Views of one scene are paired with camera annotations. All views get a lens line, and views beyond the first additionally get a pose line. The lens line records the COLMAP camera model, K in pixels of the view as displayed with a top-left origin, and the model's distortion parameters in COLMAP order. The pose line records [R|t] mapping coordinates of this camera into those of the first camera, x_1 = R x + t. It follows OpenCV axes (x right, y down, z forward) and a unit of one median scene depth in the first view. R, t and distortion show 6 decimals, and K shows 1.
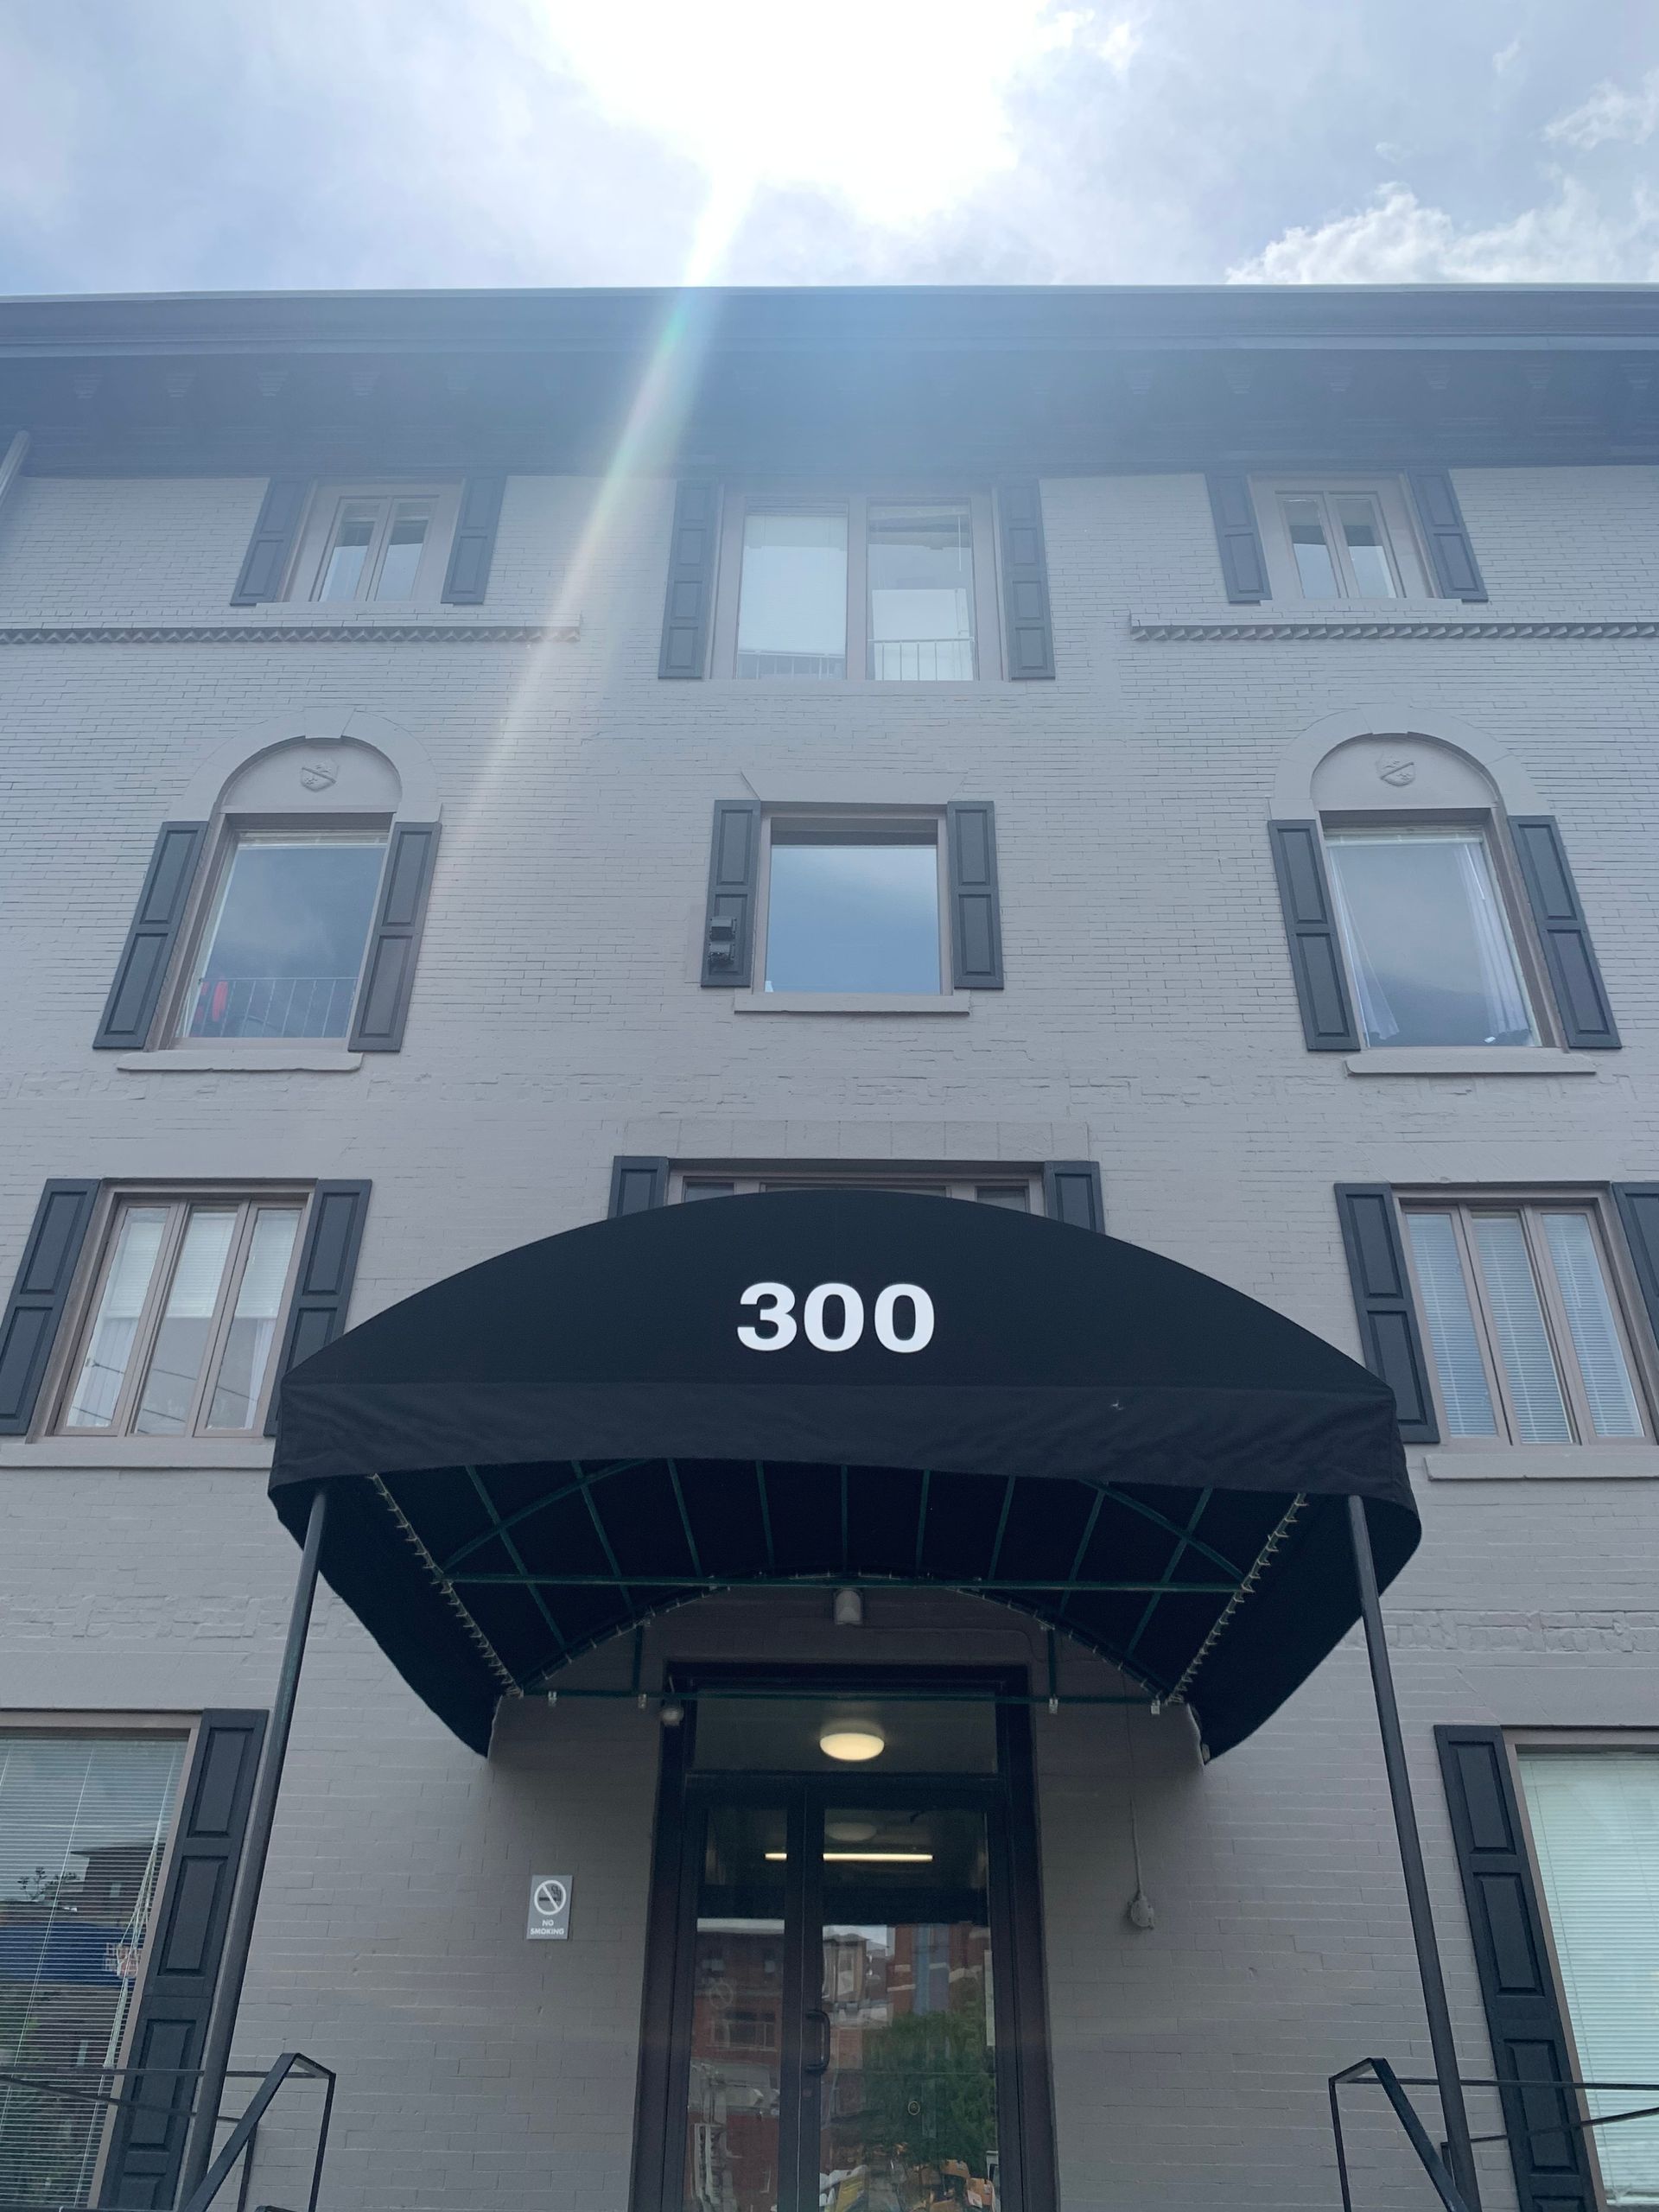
lens RADIAL K [[1648.0, 0, 829.5], [0, 1648.0, 1106.0], [0, 0, 1]] dist [0.003327, -0.004293]
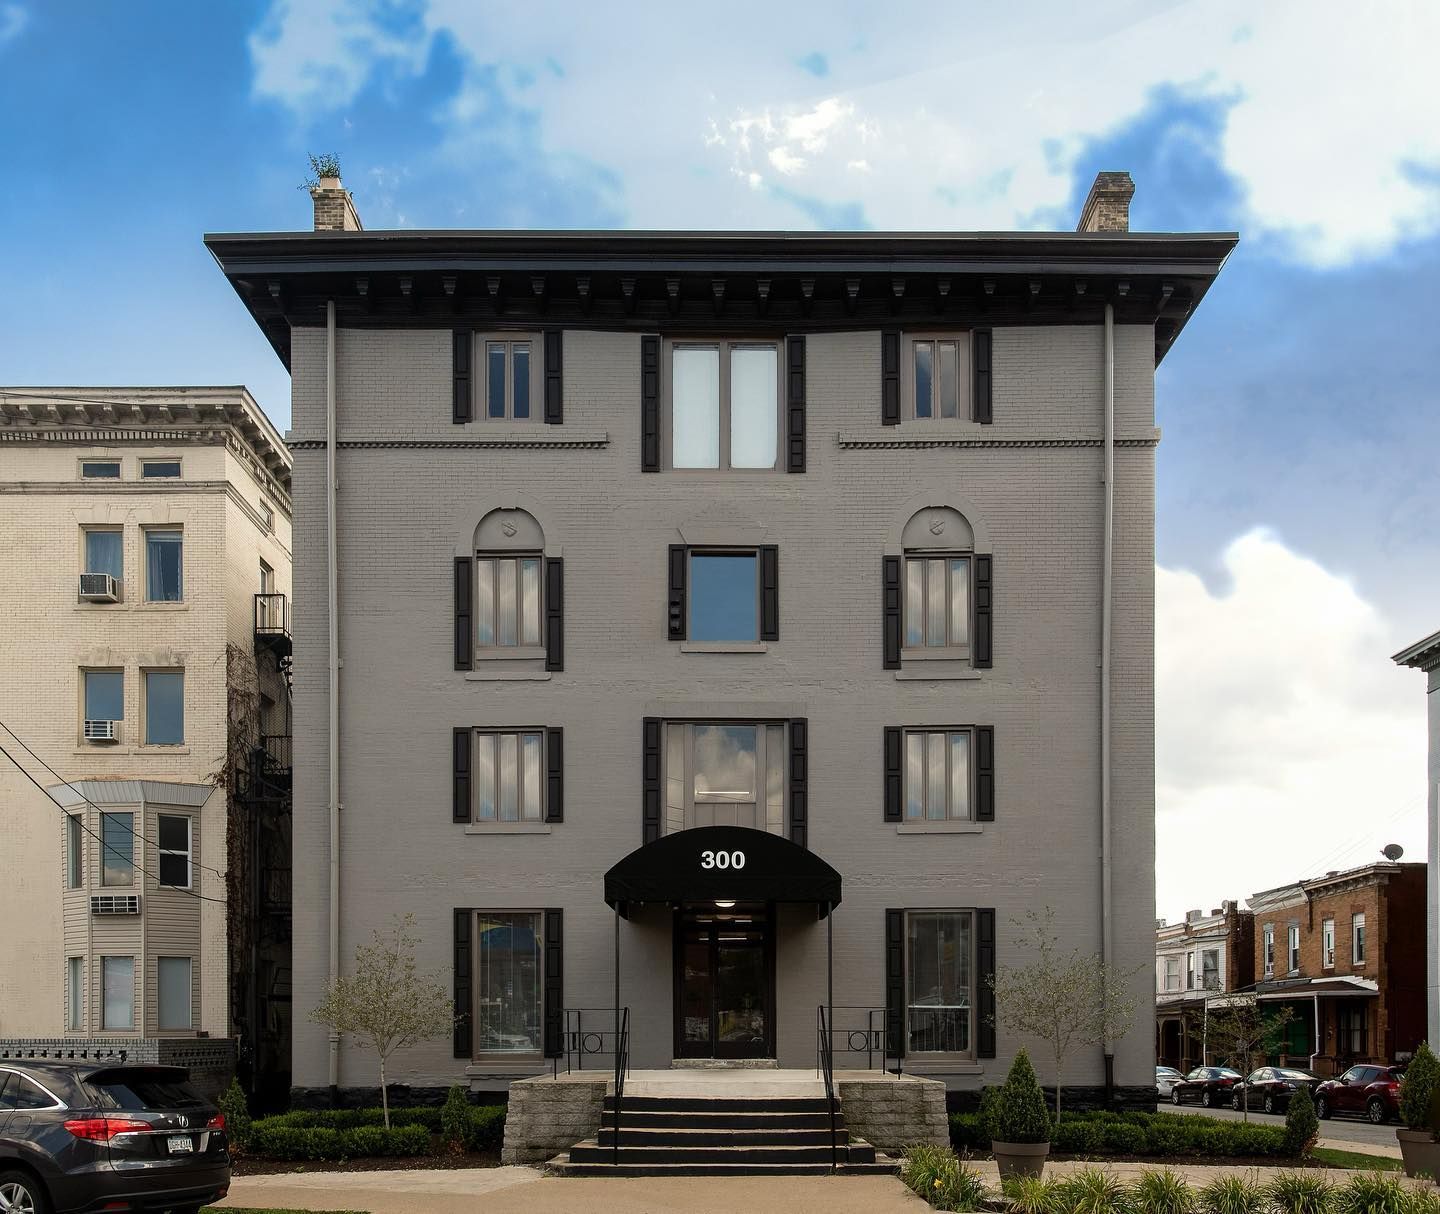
lens RADIAL K [[1247.2, 0, 720.0], [0, 1247.2, 607.0], [0, 0, 1]] dist [0.003609, 0.001592]
pose [[0.999824, -0.009861, 0.015976, -0.026277], [0.005042, 0.960720, 0.277472, -0.745793], [-0.018084, -0.277343, 0.960601, -1.050685]]
